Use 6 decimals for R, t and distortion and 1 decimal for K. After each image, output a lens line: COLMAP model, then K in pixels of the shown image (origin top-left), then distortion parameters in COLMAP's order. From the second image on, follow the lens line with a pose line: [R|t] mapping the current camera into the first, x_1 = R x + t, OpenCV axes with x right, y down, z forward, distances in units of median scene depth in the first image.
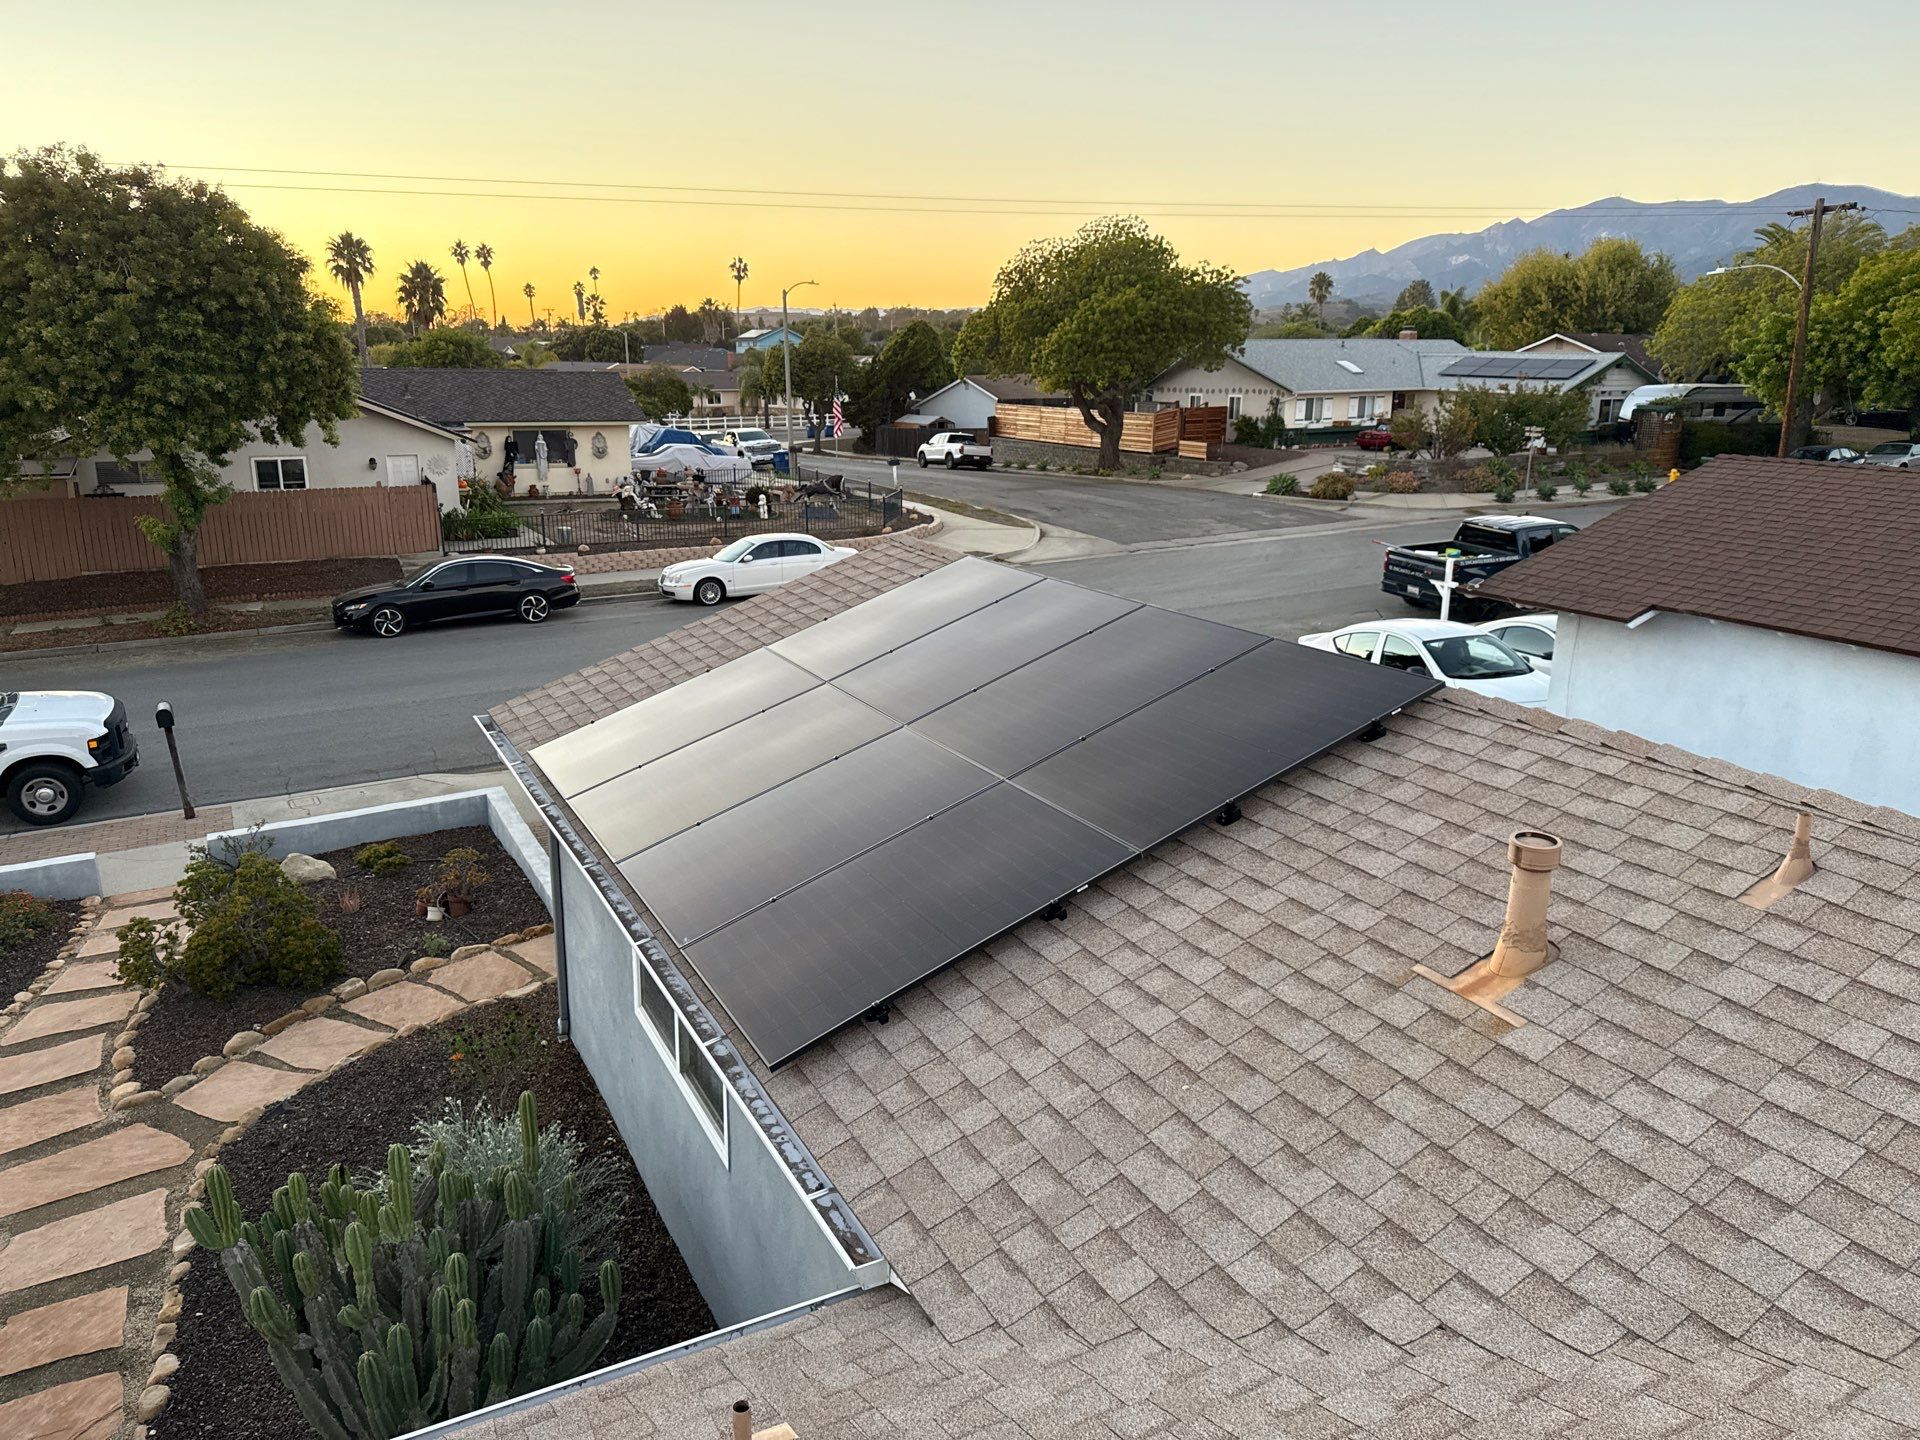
lens RADIAL K [[1395.5, 0, 958.2], [0, 1395.5, 718.1], [0, 0, 1]] dist [0.002837, 0.004322]
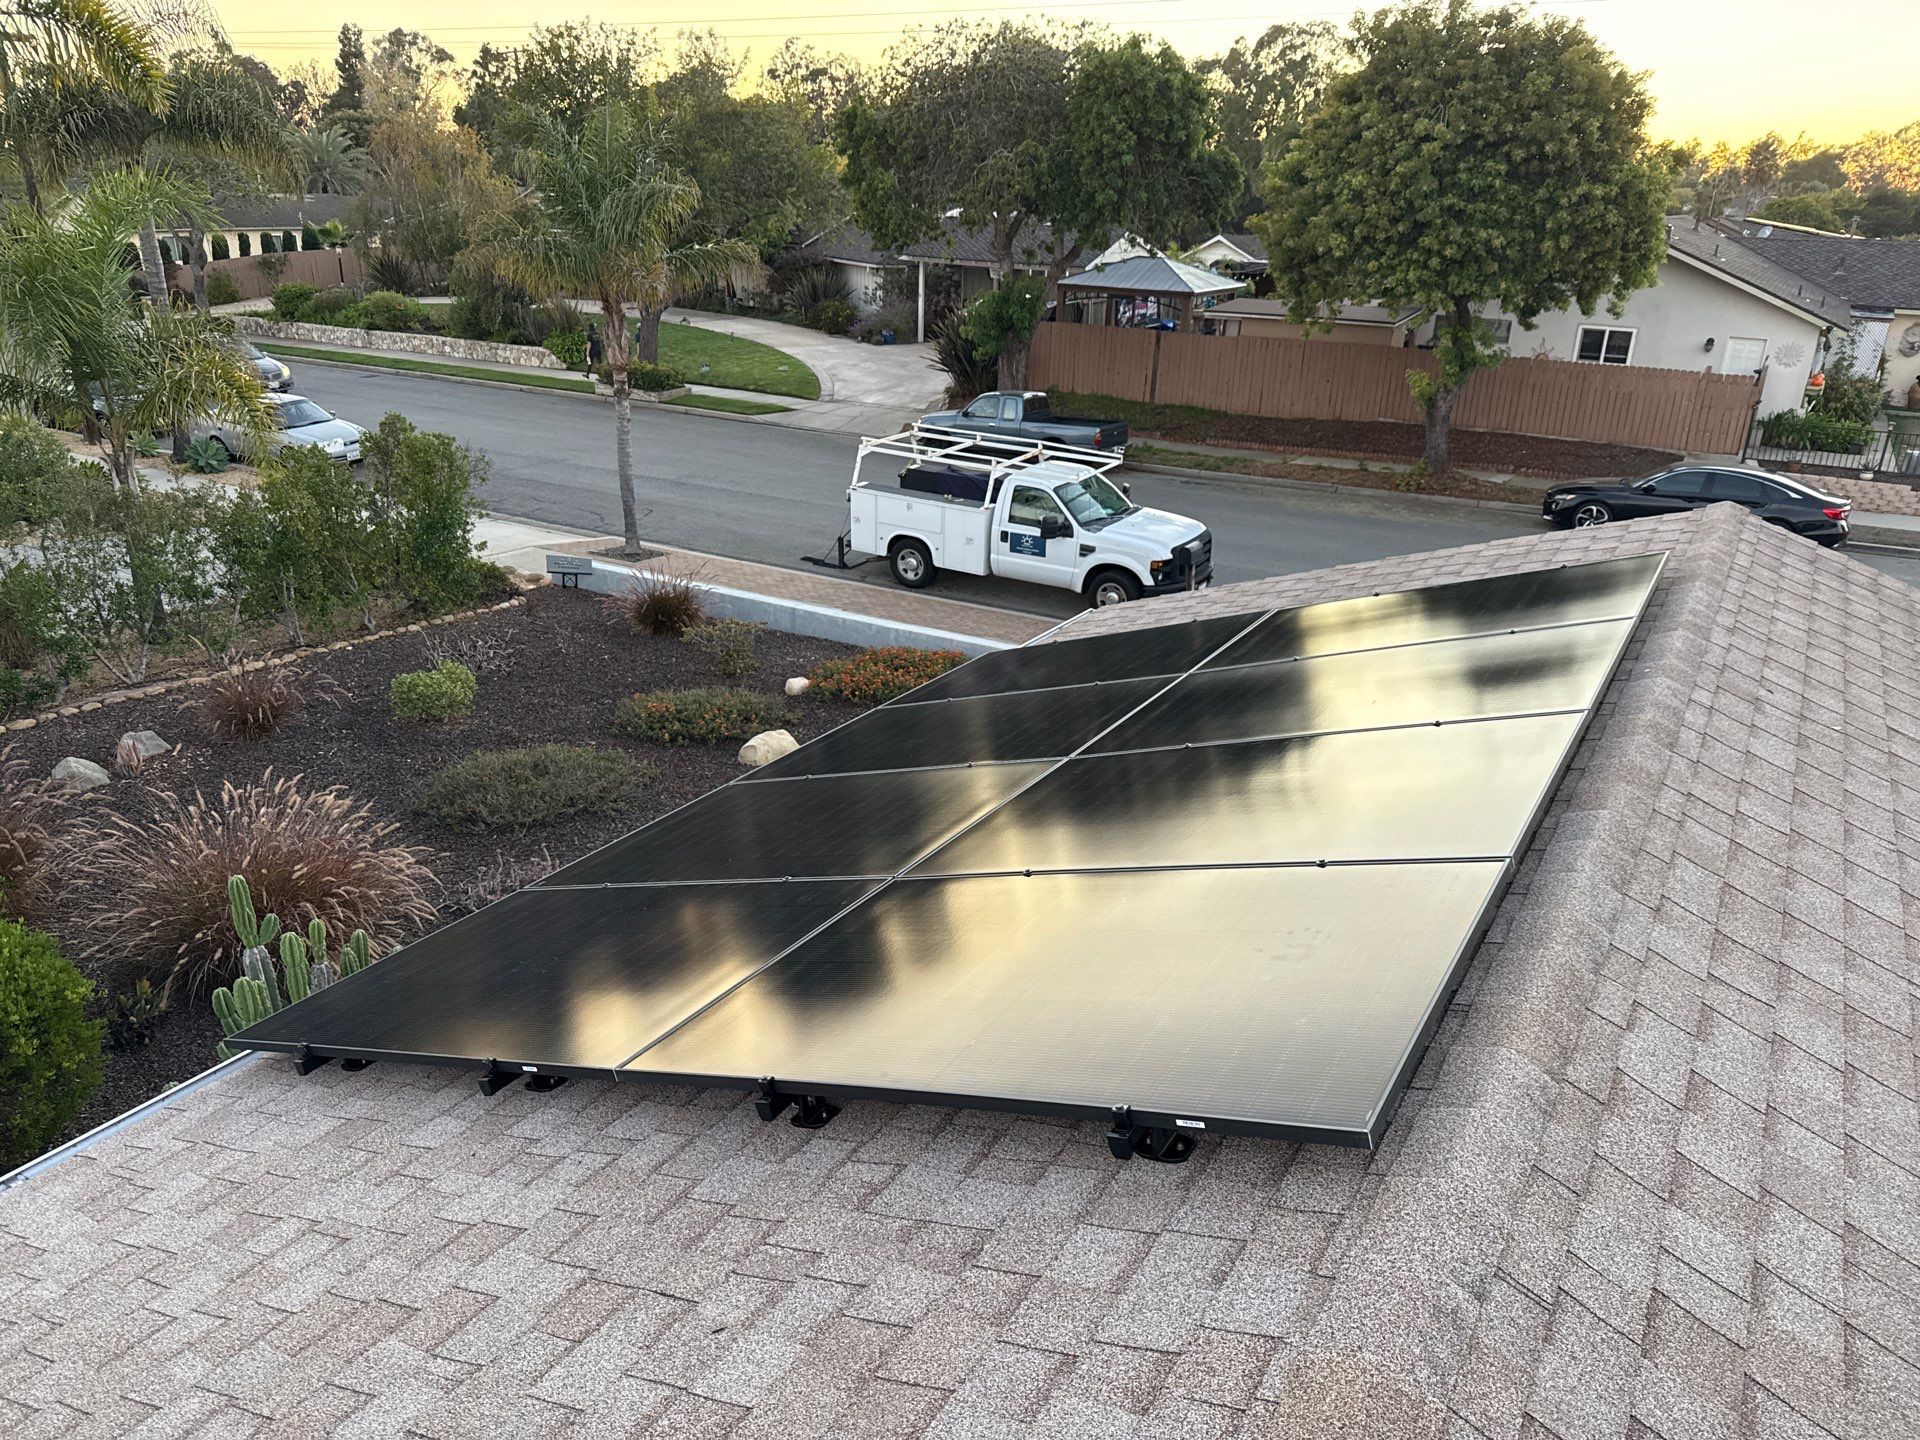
lens RADIAL K [[1395.5, 0, 958.3], [0, 1395.5, 723.0], [0, 0, 1]] dist [0.002837, 0.004322]
pose [[0.529492, 0.316904, -0.786899, 0.130763], [-0.246140, 0.945090, 0.214988, -0.041213], [0.811821, 0.079853, 0.578420, 0.174827]]
